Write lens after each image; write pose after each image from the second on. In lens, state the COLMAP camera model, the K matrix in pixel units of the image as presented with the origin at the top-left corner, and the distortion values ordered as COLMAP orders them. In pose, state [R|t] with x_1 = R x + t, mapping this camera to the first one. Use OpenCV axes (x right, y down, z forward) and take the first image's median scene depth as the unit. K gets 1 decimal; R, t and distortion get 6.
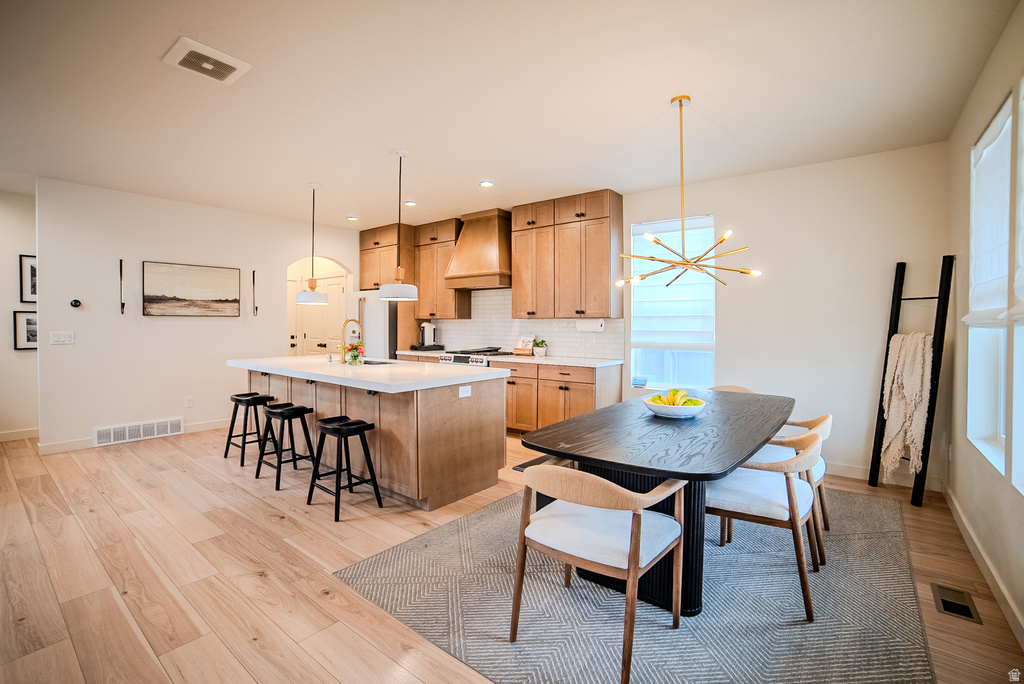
lens RADIAL K [[457.4, 0, 517.9], [0, 457.4, 329.1], [0, 0, 1]] dist [-0.051190, 0.010965]
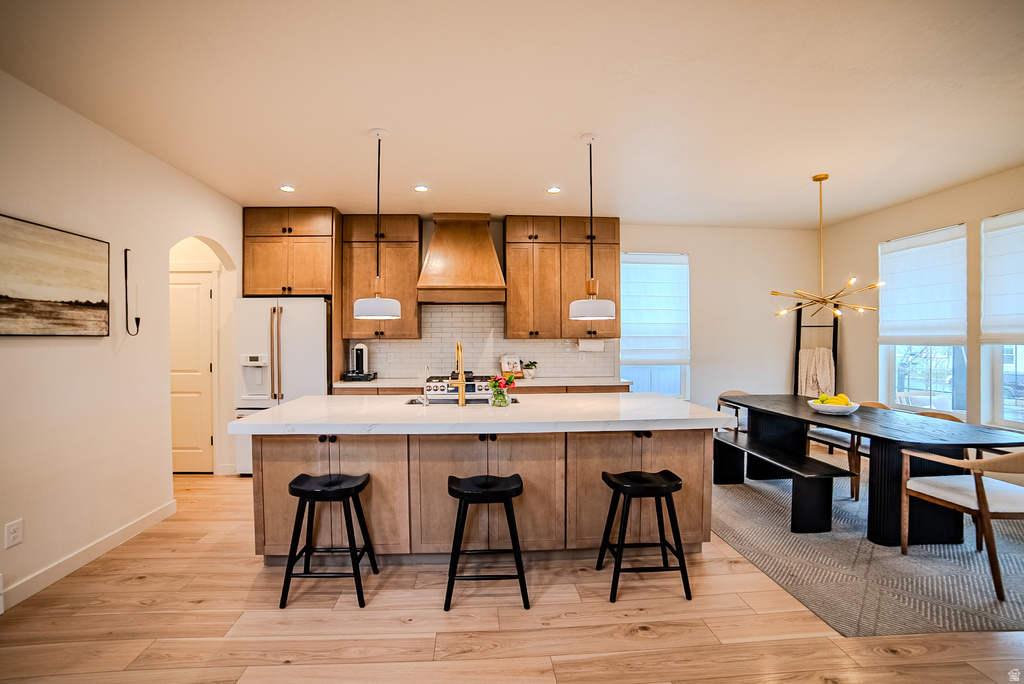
lens RADIAL K [[457.4, 0, 510.4], [0, 457.4, 326.4], [0, 0, 1]] dist [-0.051190, 0.010965]
pose [[0.748881, 0.012915, 0.662579, -0.704605], [0.014425, 0.999256, -0.035781, -0.016802], [-0.662548, 0.036353, 0.748137, 0.369775]]
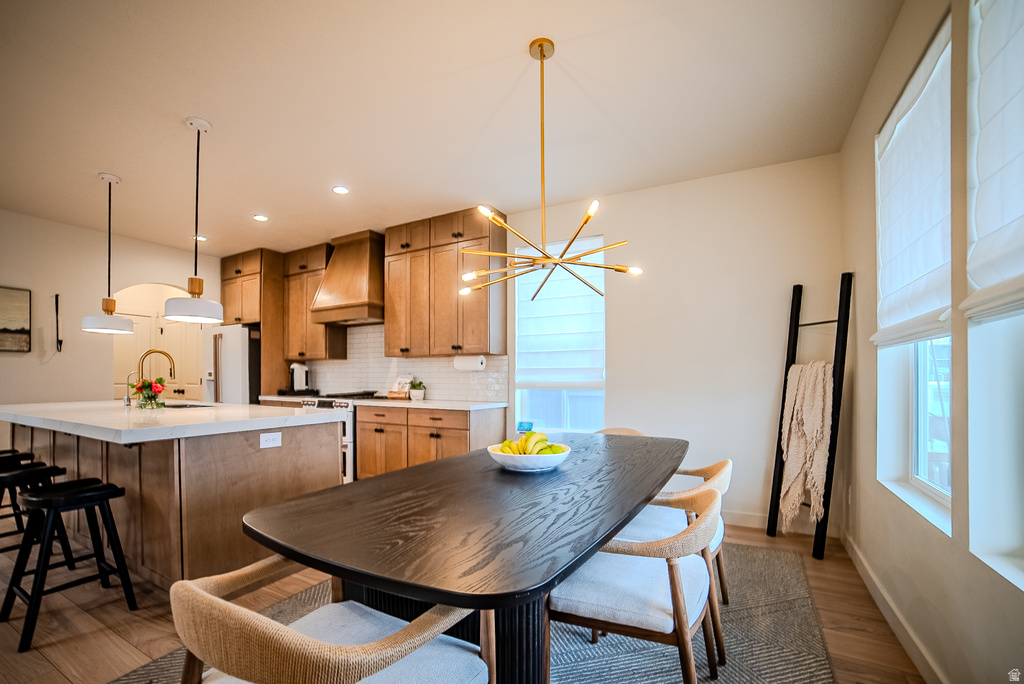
lens RADIAL K [[413.1, 0, 530.6], [0, 413.1, 380.1], [0, 0, 1]] dist [-0.048997, 0.004791]
pose [[0.984485, -0.000636, 0.175467, 0.141987], [0.002829, 0.999921, -0.012246, 0.037461], [-0.175445, 0.012552, 0.984409, 0.217049]]
